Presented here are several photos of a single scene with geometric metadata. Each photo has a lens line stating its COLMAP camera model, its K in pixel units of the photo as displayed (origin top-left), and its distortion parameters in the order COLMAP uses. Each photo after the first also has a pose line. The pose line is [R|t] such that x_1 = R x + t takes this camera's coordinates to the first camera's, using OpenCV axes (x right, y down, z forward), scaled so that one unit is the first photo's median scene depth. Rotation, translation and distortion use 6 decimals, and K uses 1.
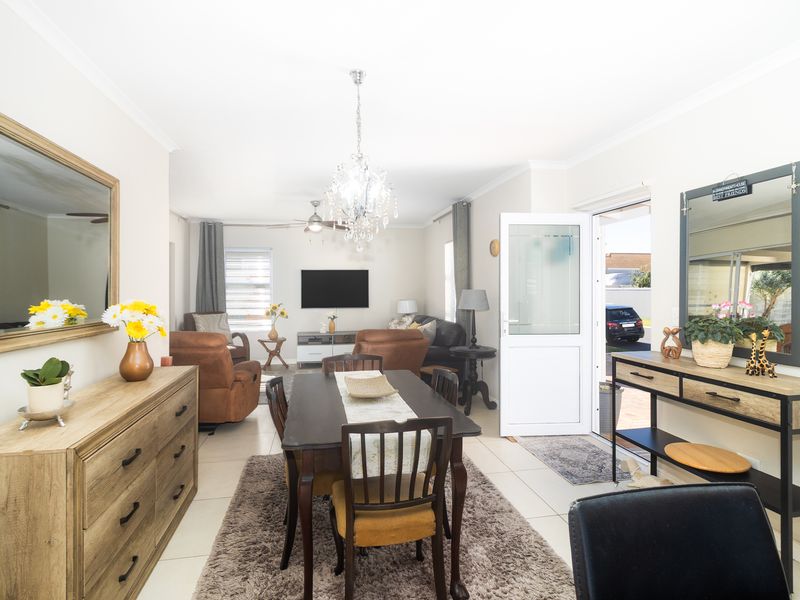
lens RADIAL K [[414.2, 0, 396.4], [0, 414.2, 286.1], [0, 0, 1]] dist [0.003956, 0.001192]
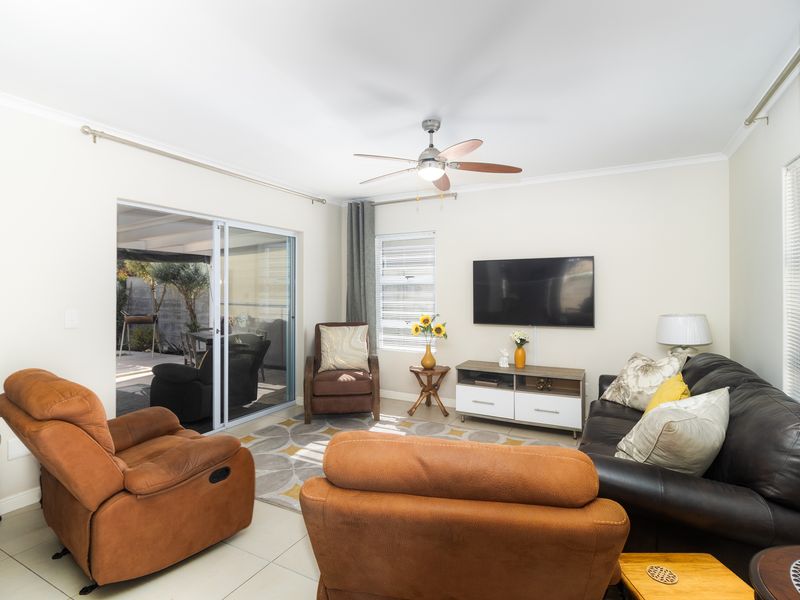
lens RADIAL K [[412.2, 0, 397.5], [0, 412.2, 290.4], [0, 0, 1]] dist [-0.001644, -0.000053]
pose [[0.773606, 0.001874, -0.633664, 0.078192], [-0.000560, 0.999997, 0.002273, 0.003456], [0.633667, -0.001403, 0.773605, 0.465732]]
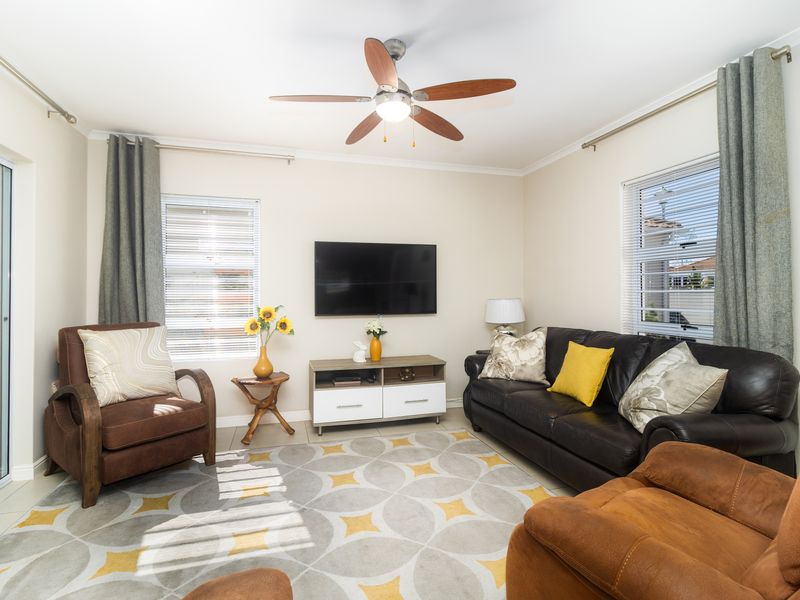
lens RADIAL K [[412.2, 0, 397.5], [0, 412.2, 290.4], [0, 0, 1]] dist [-0.001644, -0.000053]
pose [[0.995966, 0.002158, 0.089708, -0.181198], [-0.001616, 0.999980, -0.006116, 0.026546], [-0.089720, 0.005947, 0.995949, 0.492767]]
